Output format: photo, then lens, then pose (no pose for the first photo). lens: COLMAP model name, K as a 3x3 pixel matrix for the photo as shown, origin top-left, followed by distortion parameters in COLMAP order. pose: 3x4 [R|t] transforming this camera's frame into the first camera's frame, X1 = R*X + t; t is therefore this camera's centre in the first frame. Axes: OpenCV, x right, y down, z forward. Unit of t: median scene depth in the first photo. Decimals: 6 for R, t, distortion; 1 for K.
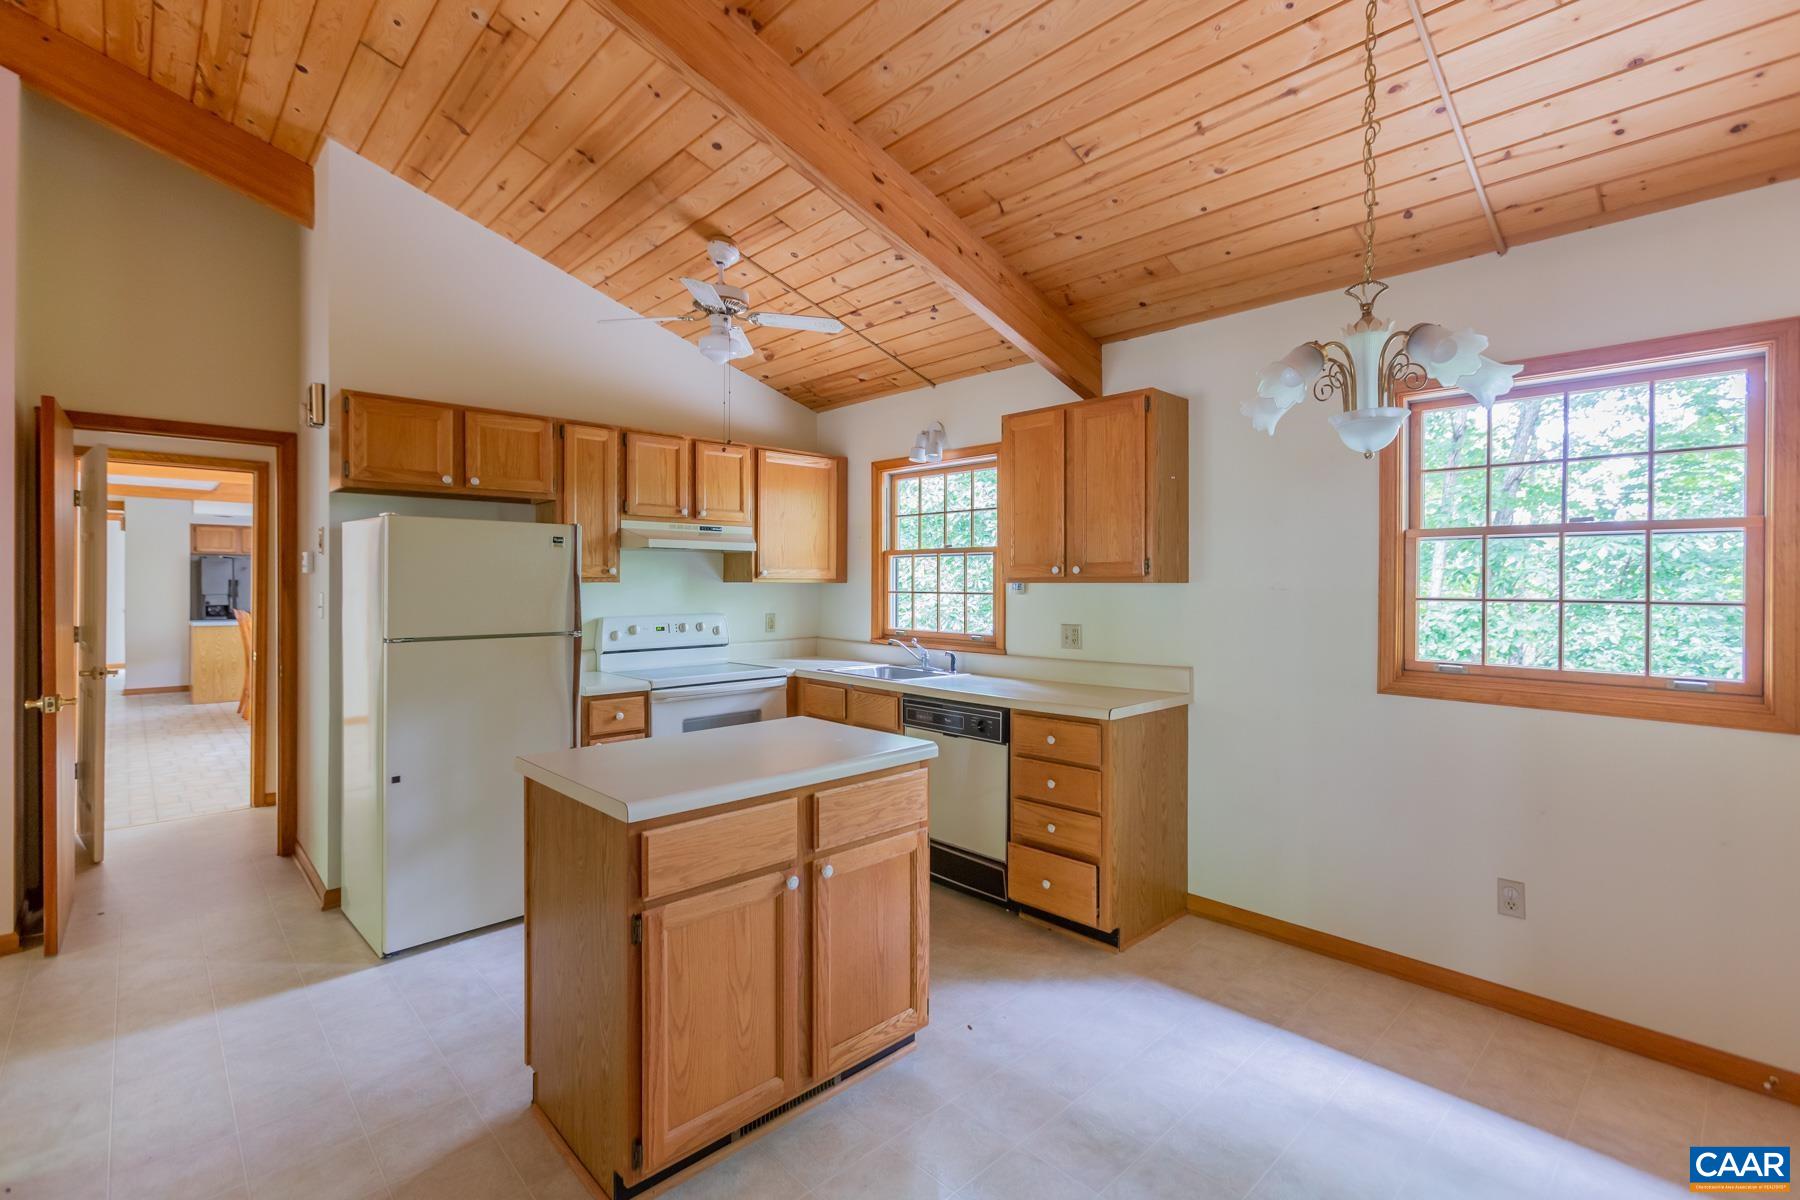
lens RADIAL K [[824.6, 0, 924.7], [0, 824.6, 587.6], [0, 0, 1]] dist [-0.008241, 0.005144]
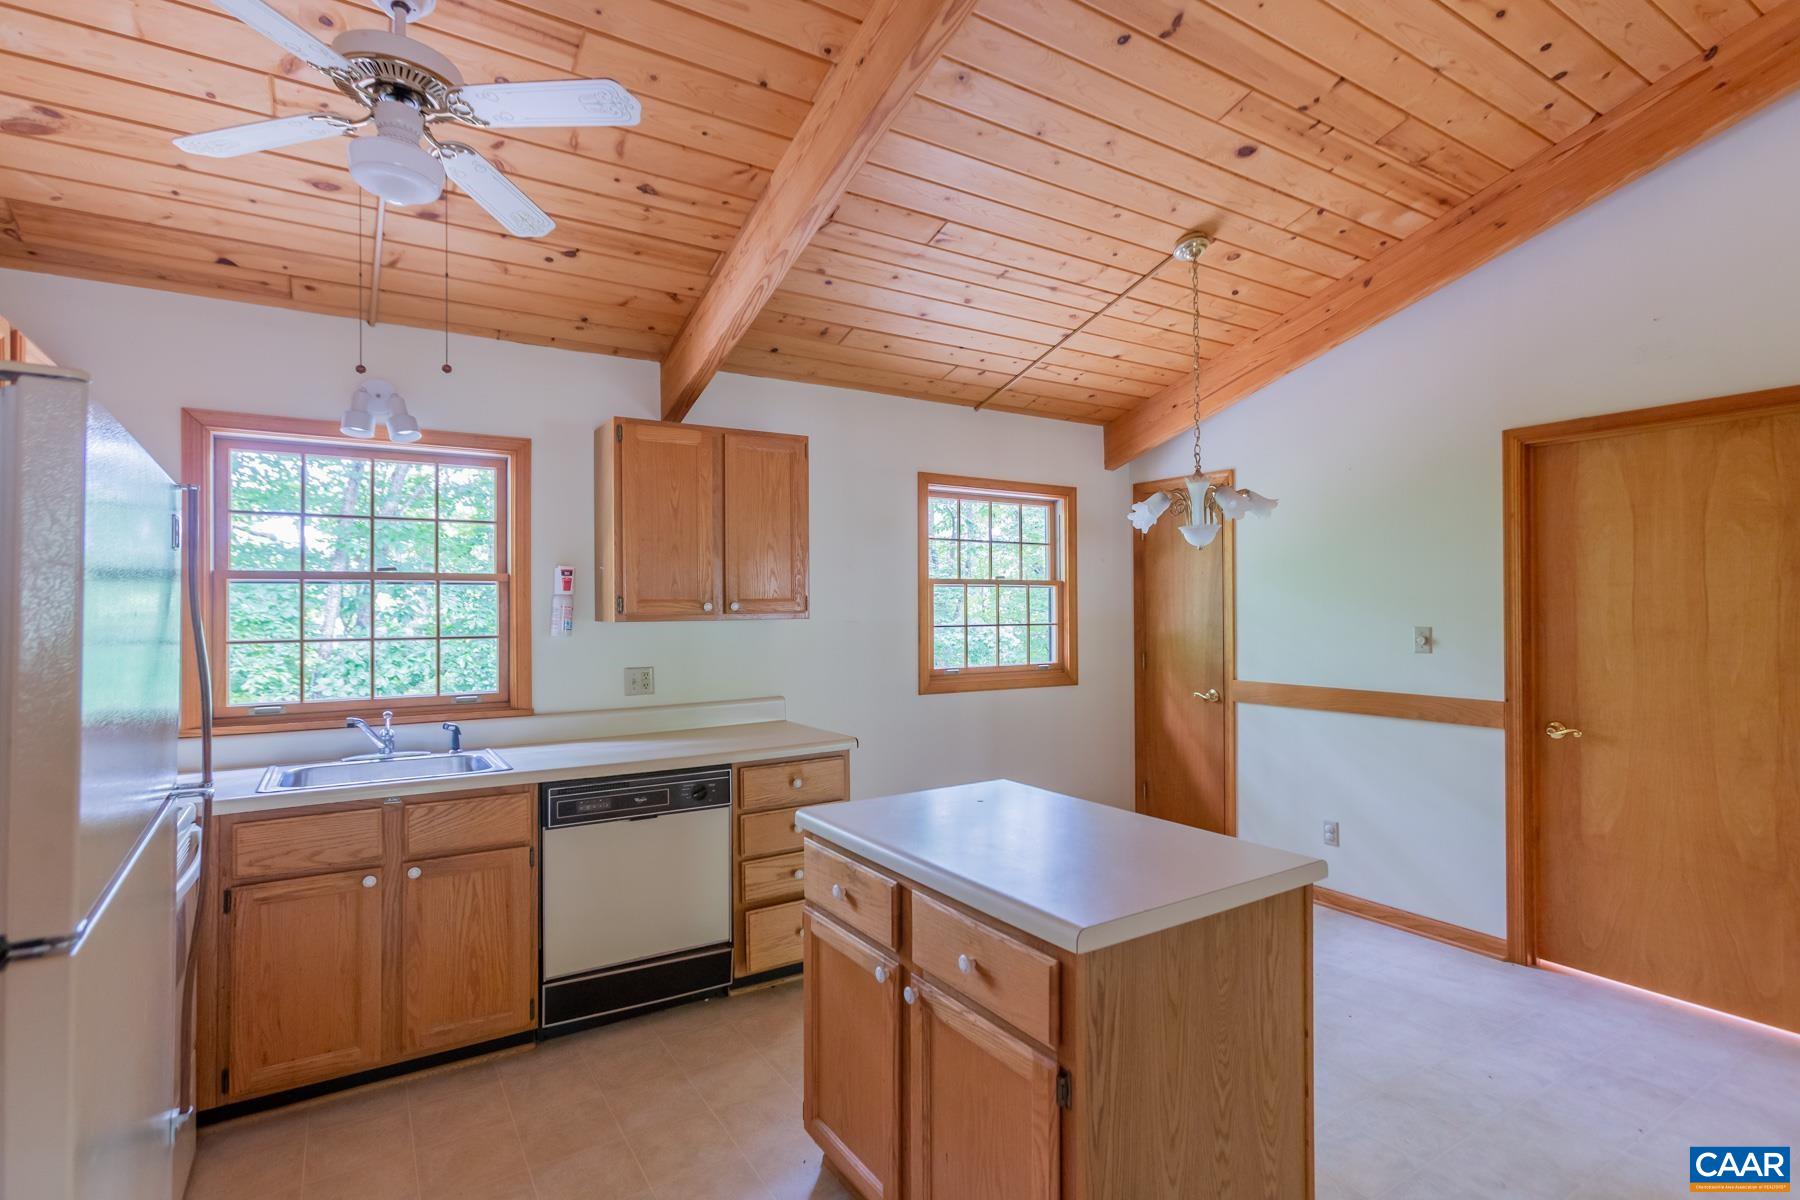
lens RADIAL K [[824.6, 0, 866.6], [0, 824.6, 603.6], [0, 0, 1]] dist [-0.008241, 0.005144]
pose [[0.248286, 0.002729, 0.968683, -0.707234], [0.015799, 0.999852, -0.006866, -0.016075], [-0.968558, 0.017009, 0.248206, 0.629313]]
